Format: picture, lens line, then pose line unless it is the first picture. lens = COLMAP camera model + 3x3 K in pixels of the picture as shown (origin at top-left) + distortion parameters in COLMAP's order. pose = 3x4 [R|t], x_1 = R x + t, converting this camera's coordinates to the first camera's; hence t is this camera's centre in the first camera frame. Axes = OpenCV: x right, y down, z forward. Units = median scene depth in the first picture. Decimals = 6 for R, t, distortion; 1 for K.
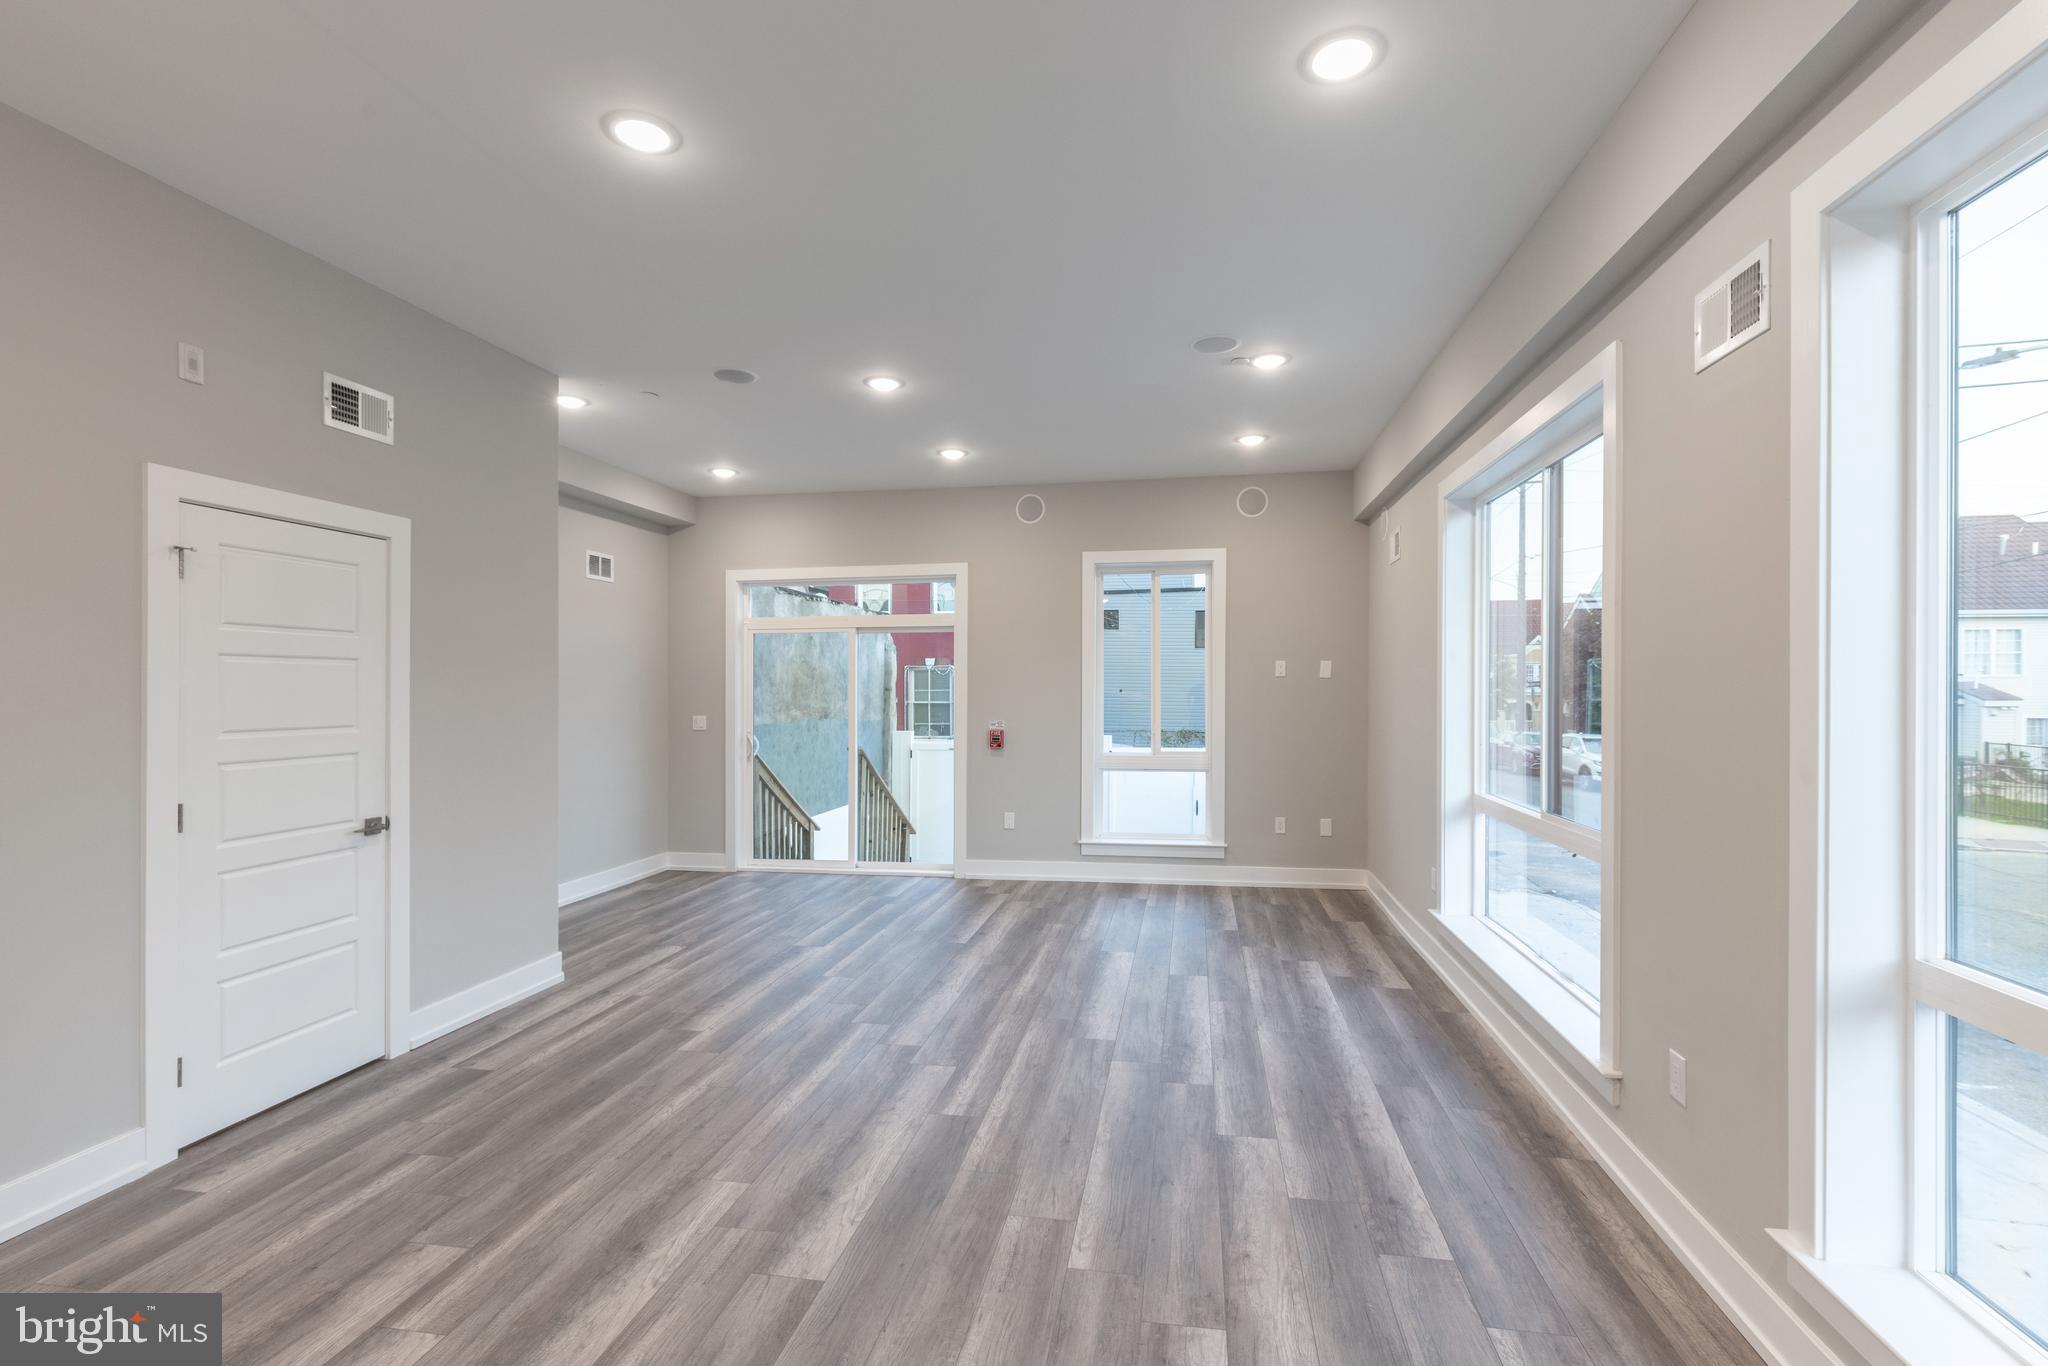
lens RADIAL K [[918.1, 0, 1039.1], [0, 918.1, 699.1], [0, 0, 1]] dist [0.006695, 0.000267]
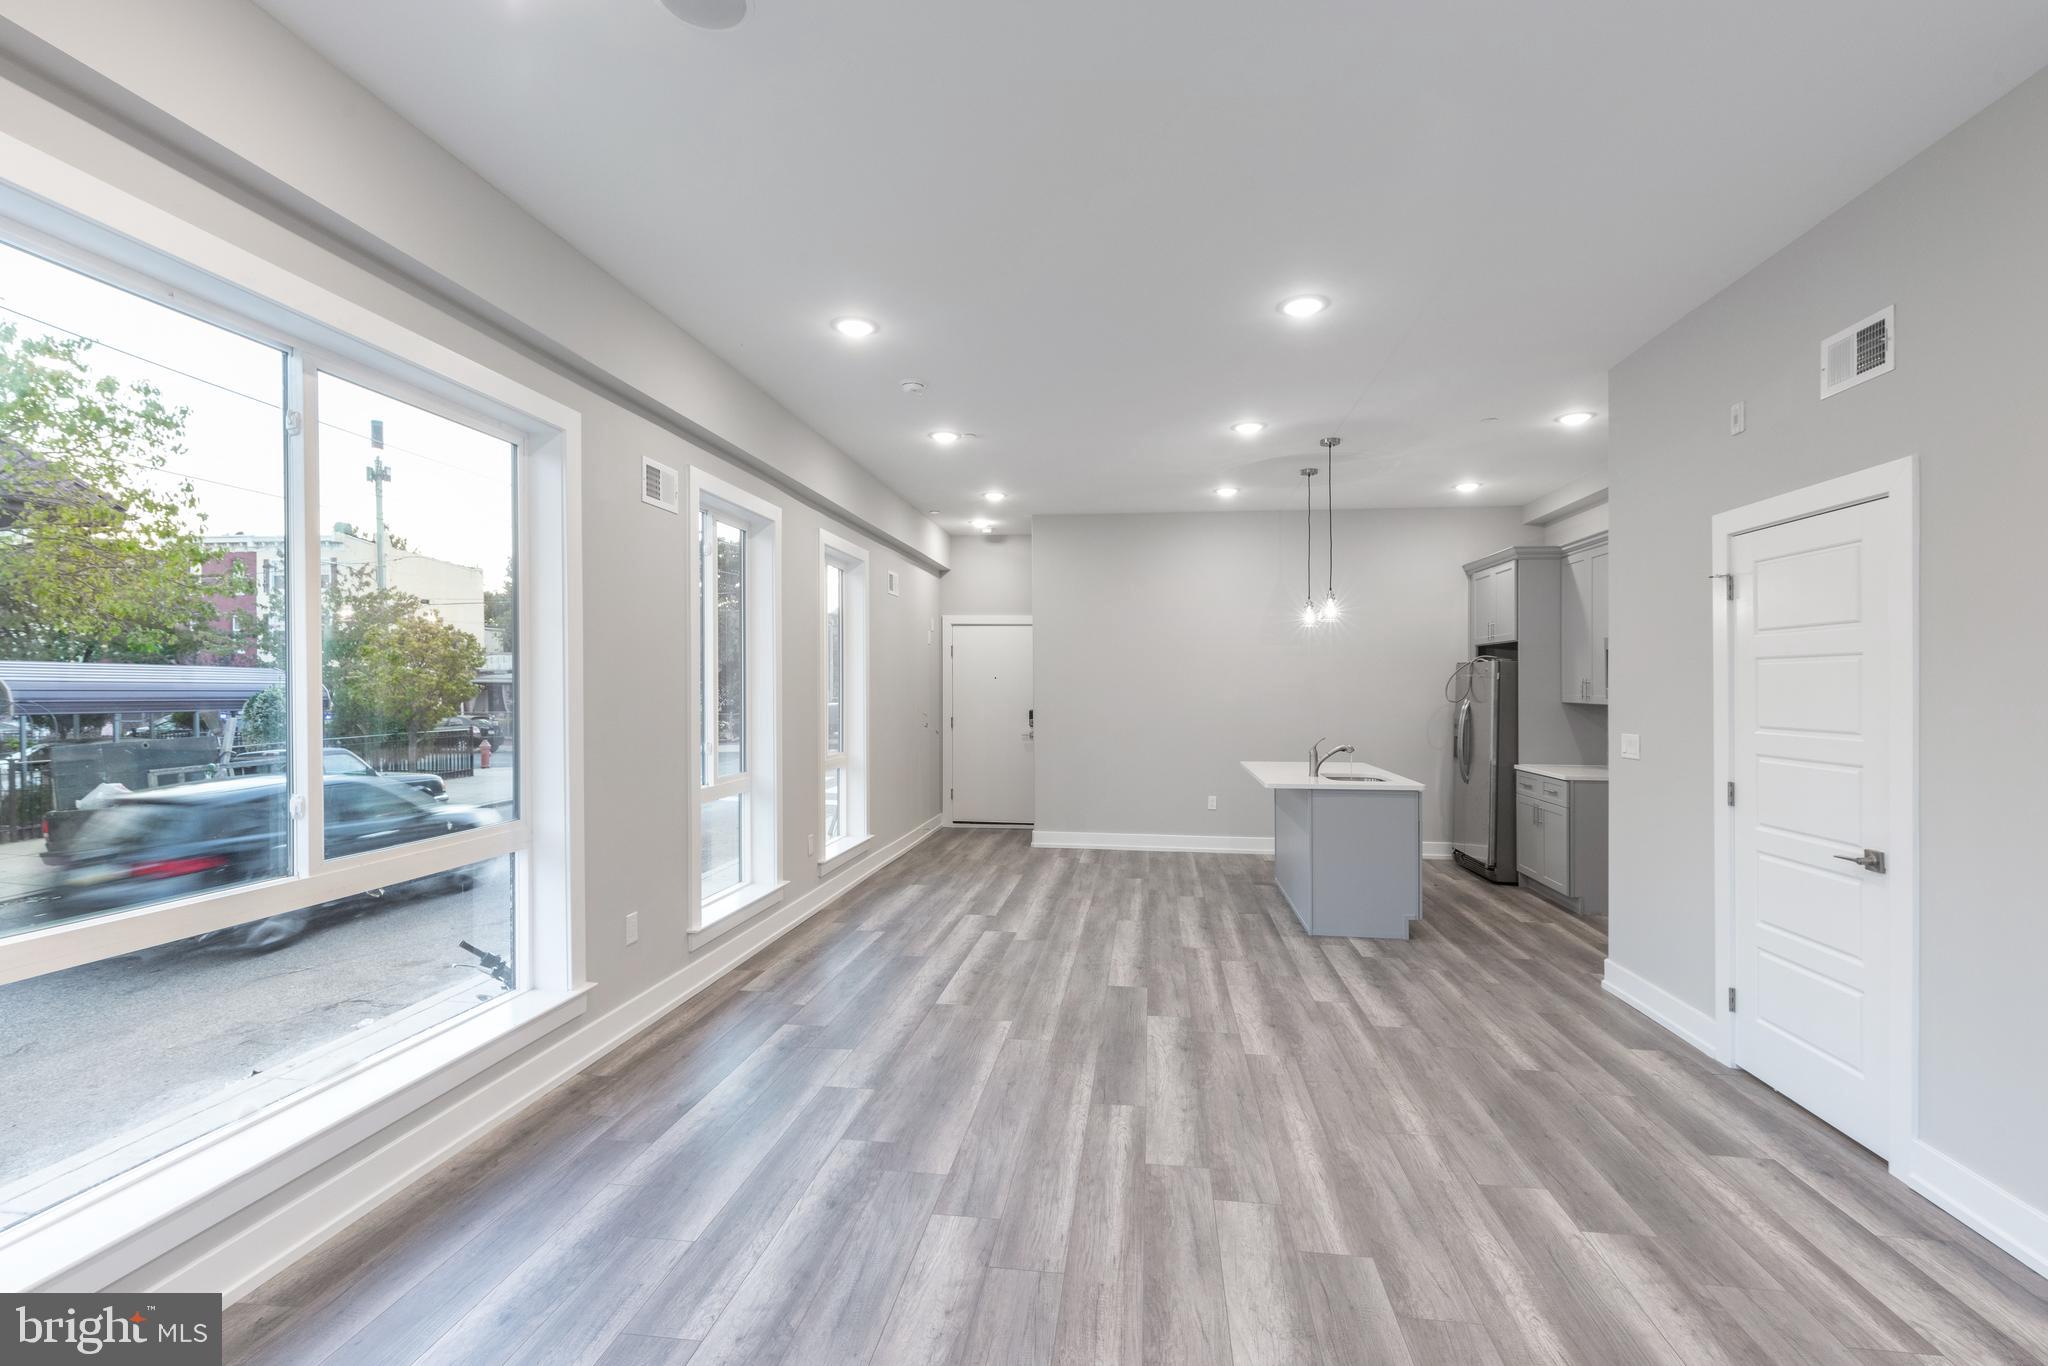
lens RADIAL K [[924.8, 0, 1030.5], [0, 924.8, 663.4], [0, 0, 1]] dist [0.004740, -0.000987]
pose [[-0.999409, -0.002454, -0.034293, 0.036484], [-0.001990, 0.999906, -0.013559, -0.019863], [0.034323, -0.013483, -0.999320, 1.714449]]
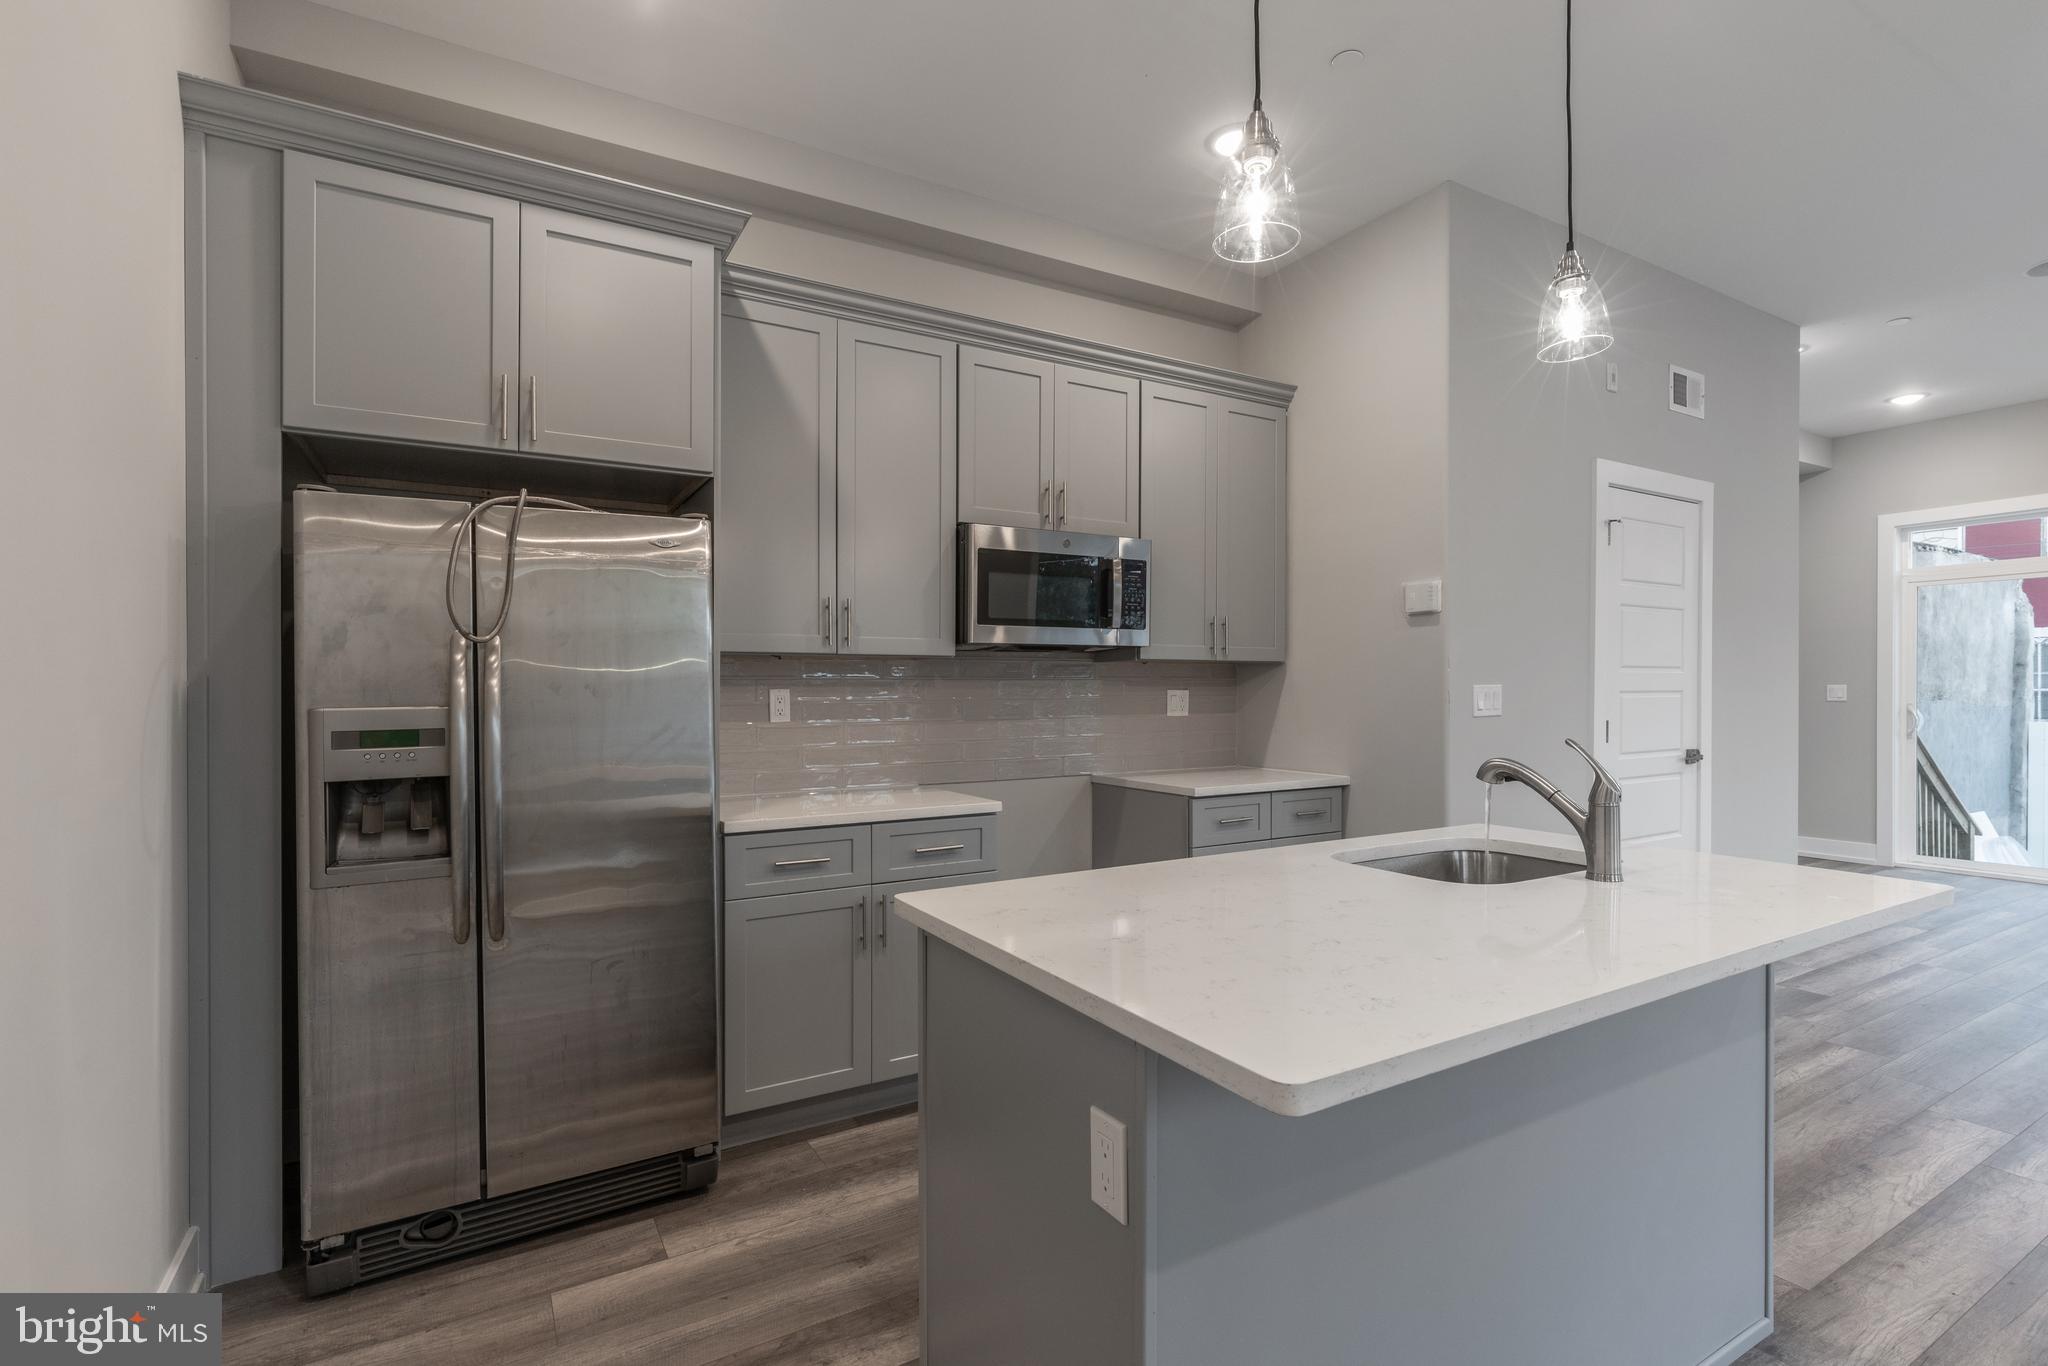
lens RADIAL K [[958.4, 0, 1034.6], [0, 958.4, 694.2], [0, 0, 1]] dist [-0.002017, -0.000452]
pose [[0.644174, 0.002566, -0.764875, -0.327445], [-0.004487, 0.999990, -0.000425, 0.062804], [0.764866, 0.003706, 0.644179, -0.365463]]
